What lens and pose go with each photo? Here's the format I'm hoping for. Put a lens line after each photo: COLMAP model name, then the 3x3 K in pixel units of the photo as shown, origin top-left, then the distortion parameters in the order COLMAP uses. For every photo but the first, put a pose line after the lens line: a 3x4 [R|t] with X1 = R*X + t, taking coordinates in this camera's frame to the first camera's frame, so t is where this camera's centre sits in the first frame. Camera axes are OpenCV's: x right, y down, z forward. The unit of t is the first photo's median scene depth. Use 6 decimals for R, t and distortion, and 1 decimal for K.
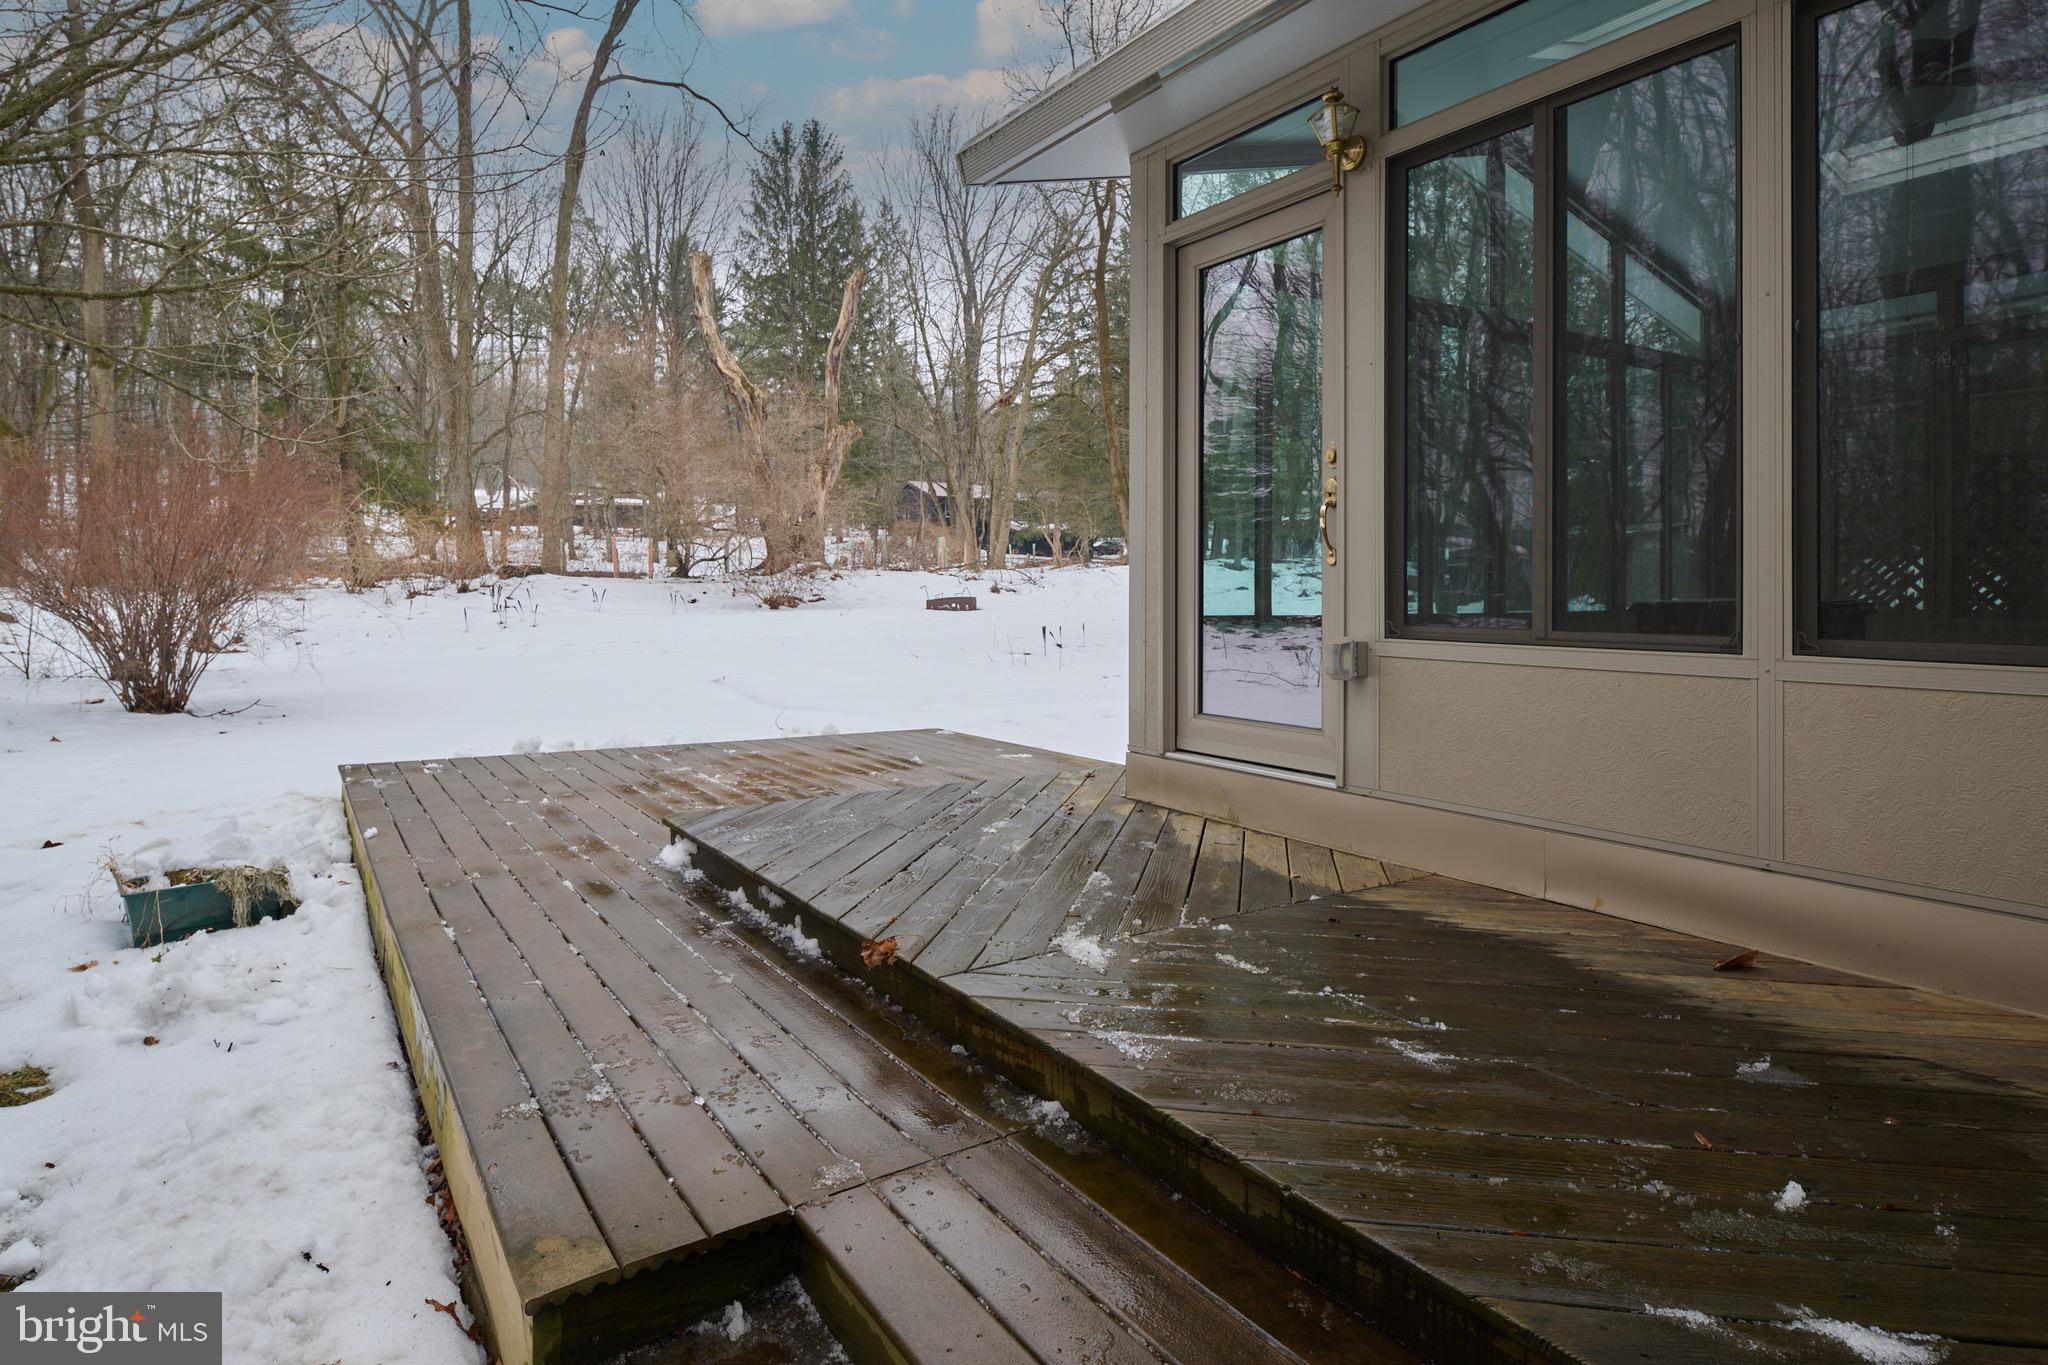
lens RADIAL K [[1091.0, 0, 1011.8], [0, 1091.0, 587.3], [0, 0, 1]] dist [-0.003447, 0.000087]
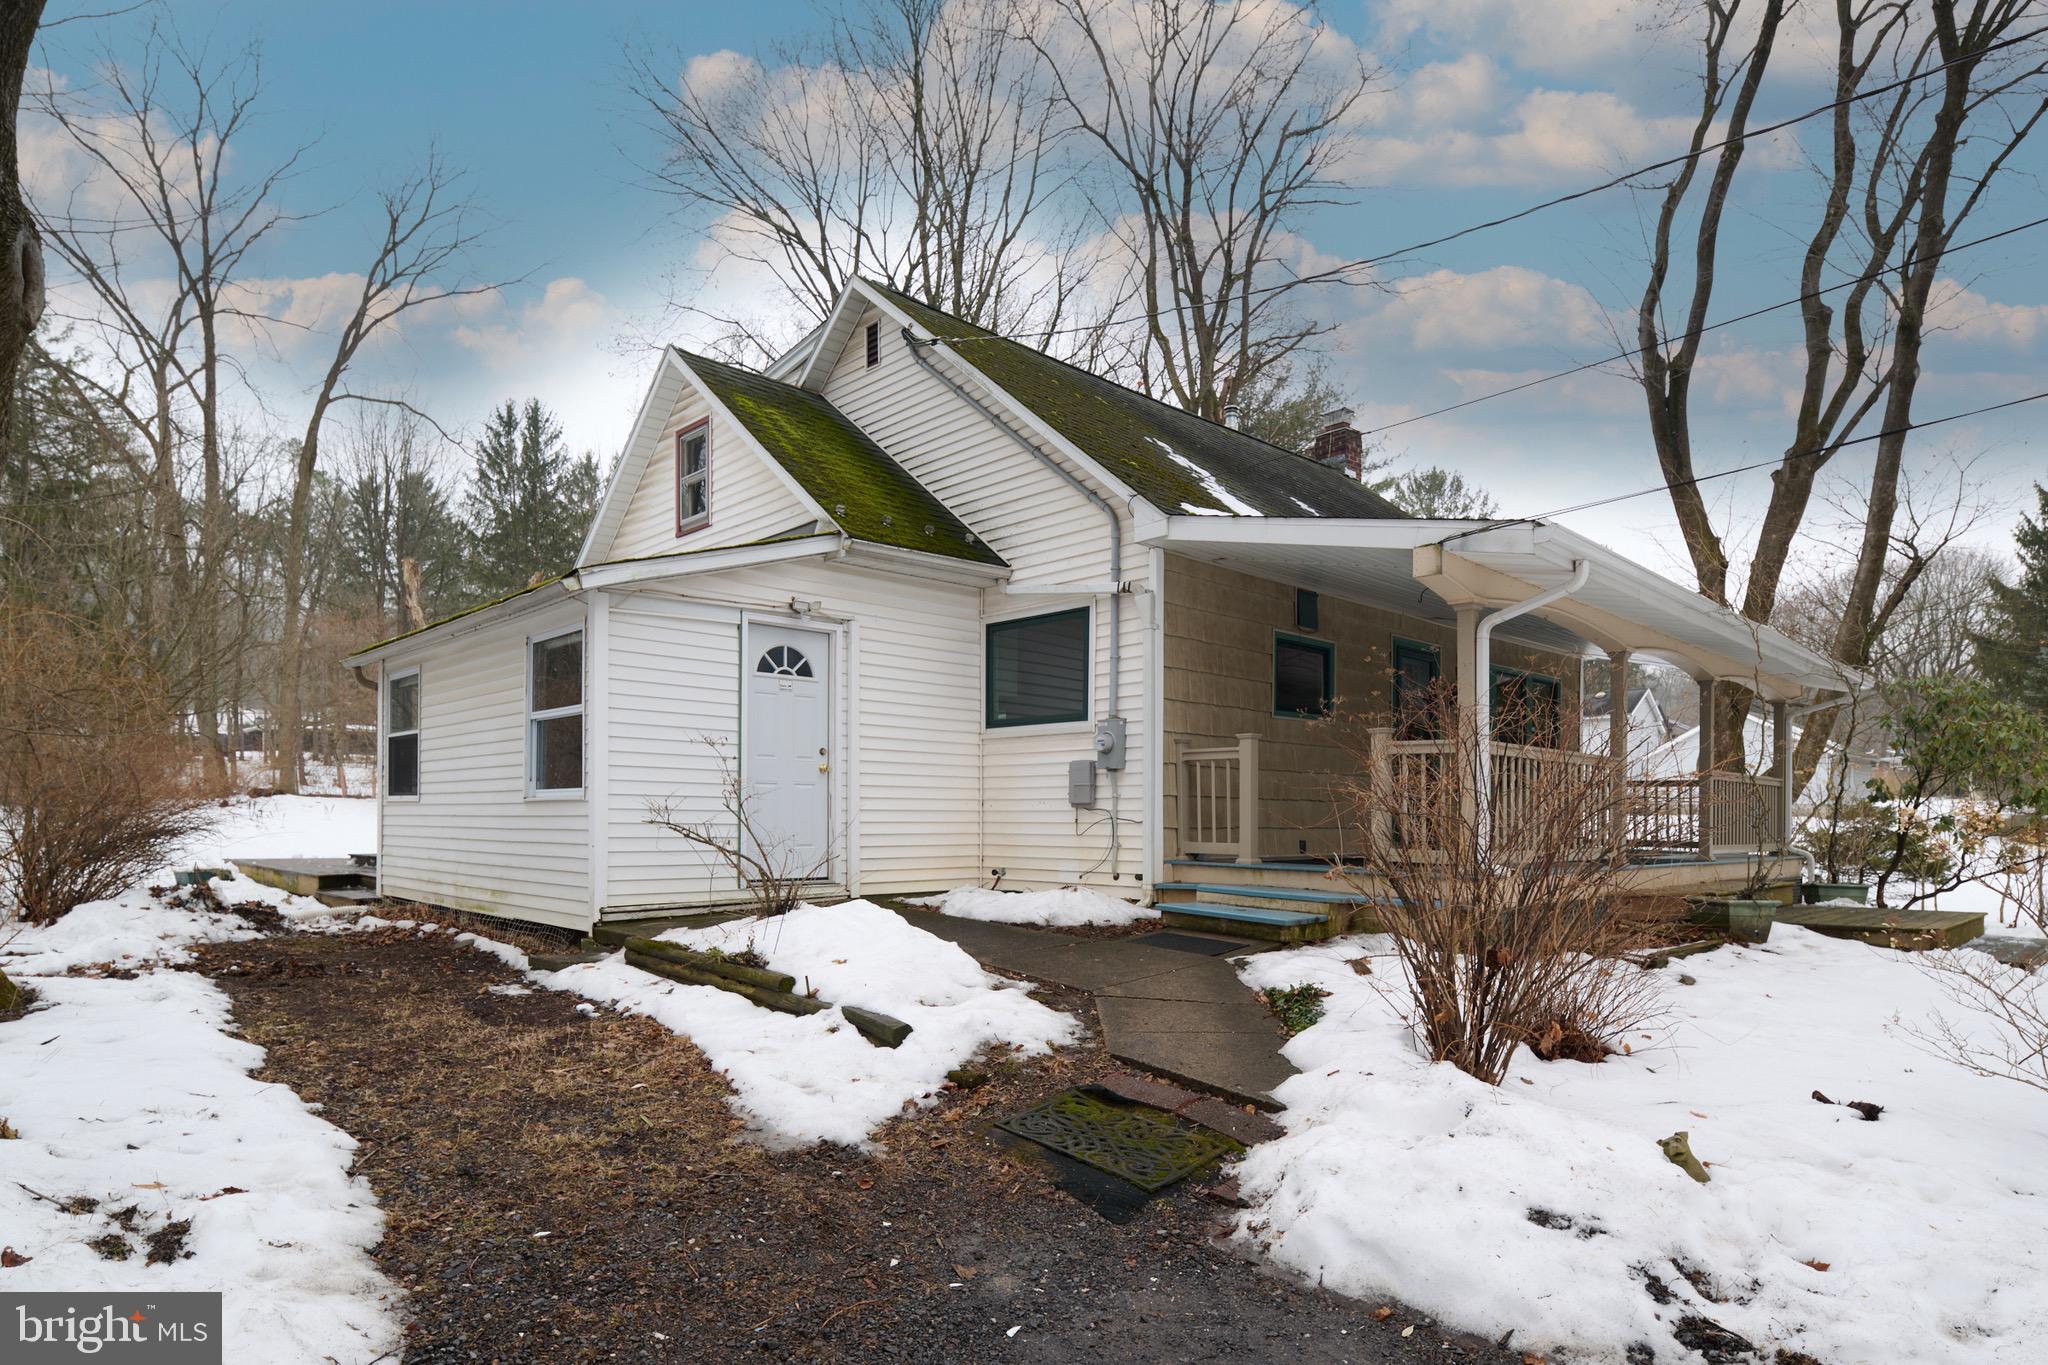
lens RADIAL K [[1091.0, 0, 988.3], [0, 1091.0, 821.1], [0, 0, 1]] dist [-0.003447, 0.000087]
pose [[0.983504, 0.000445, 0.180884, 0.127049], [-0.001248, 0.999990, 0.004328, 0.009372], [-0.180880, -0.004482, 0.983495, -0.334463]]
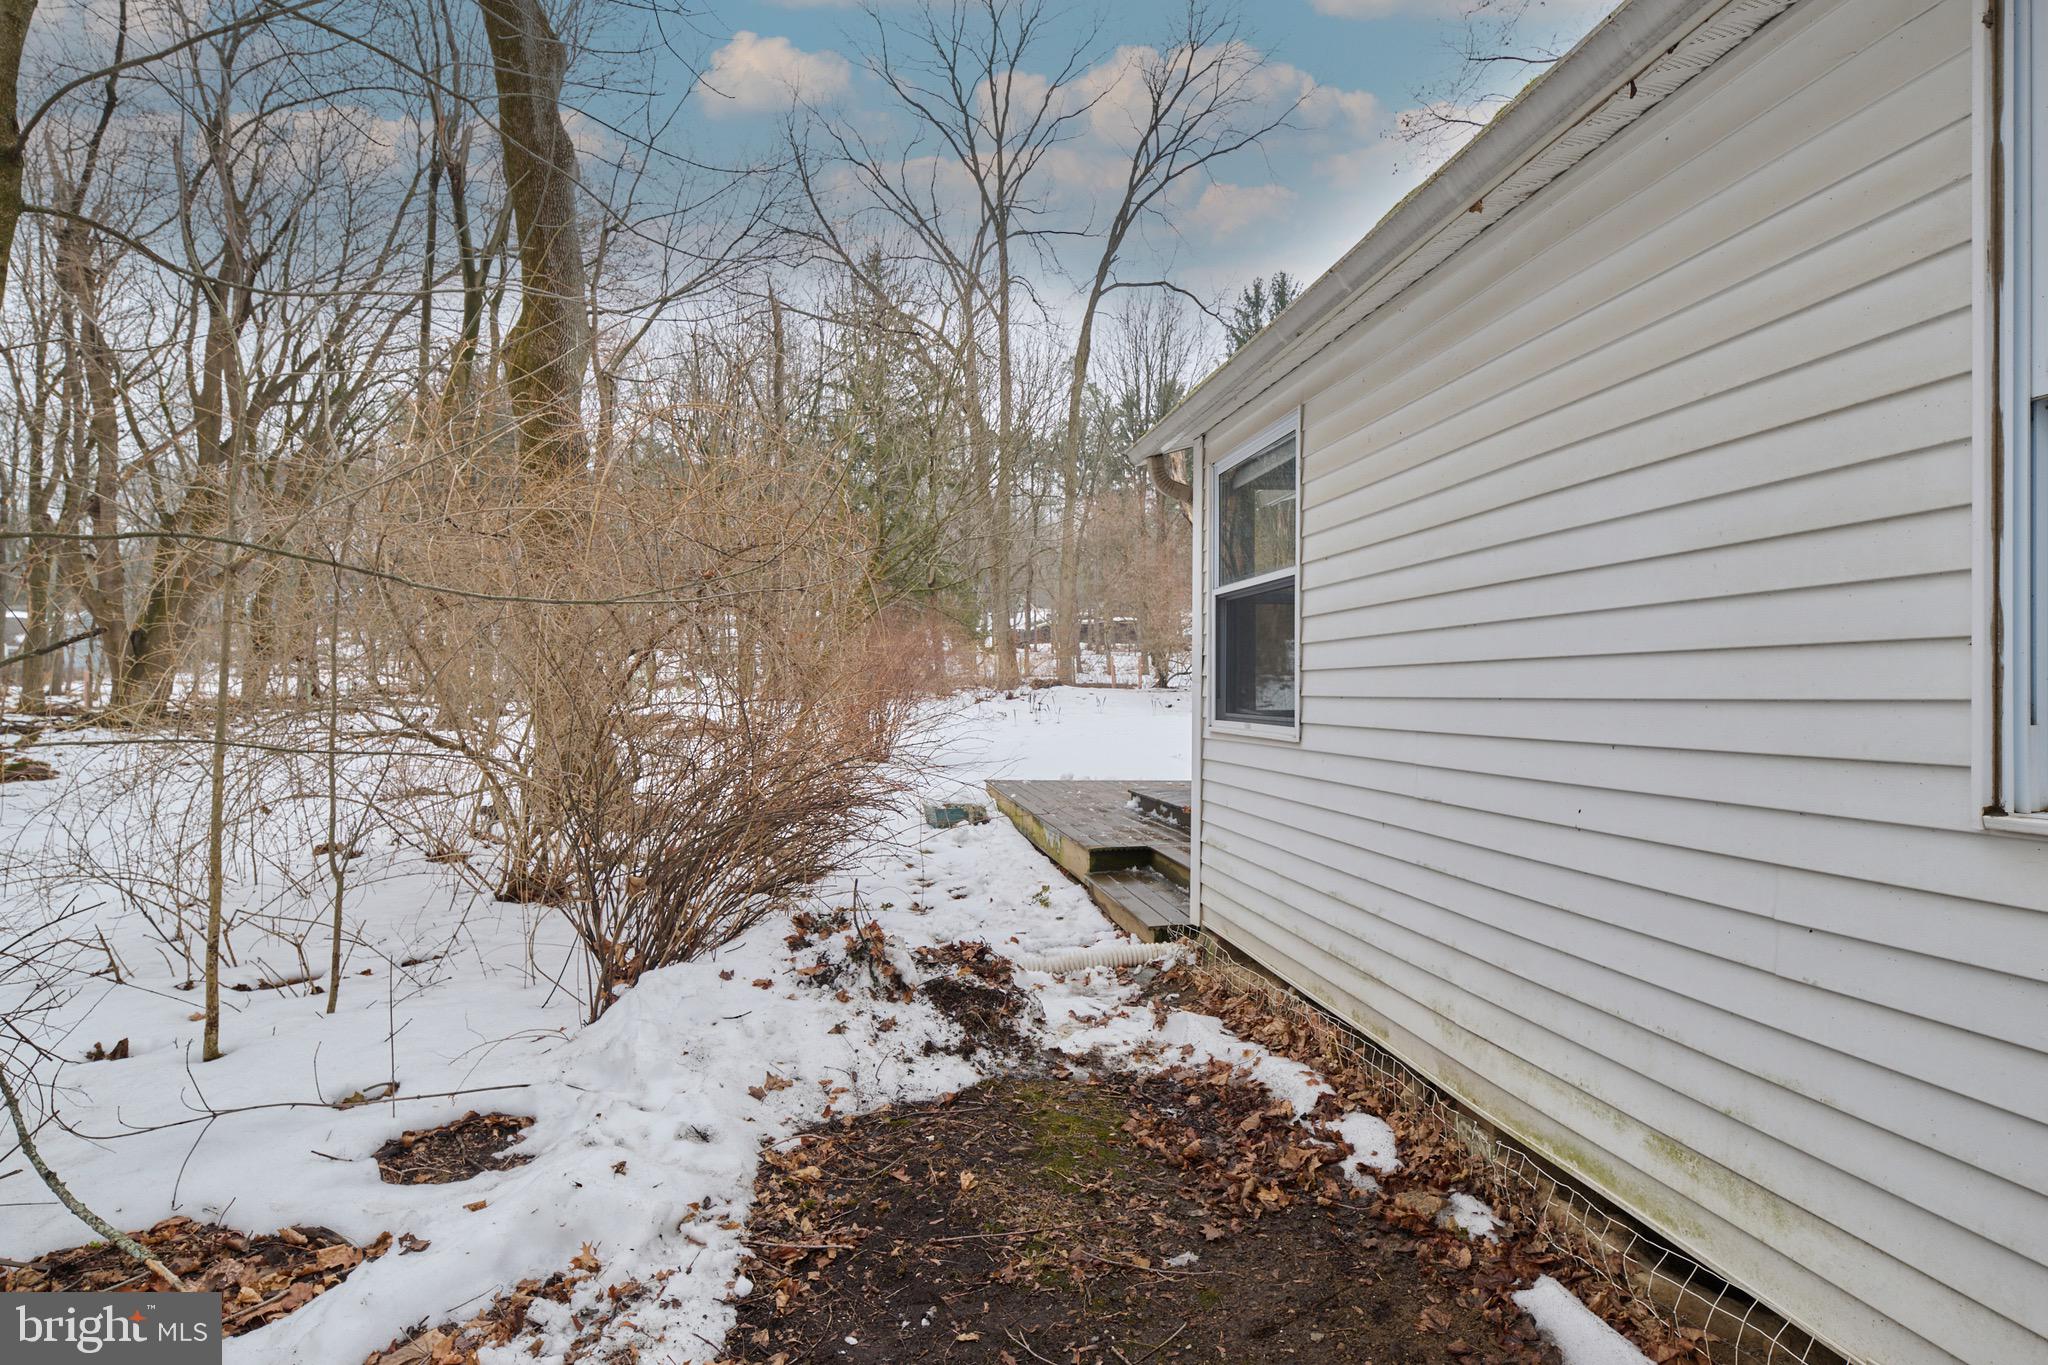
lens RADIAL K [[1091.0, 0, 1075.9], [0, 1091.0, 668.7], [0, 0, 1]] dist [-0.003447, 0.000087]
pose [[0.927025, -0.011395, -0.374827, 0.056942], [0.001825, 0.999664, -0.025875, 0.001135], [0.374995, 0.023302, 0.926734, -0.152064]]
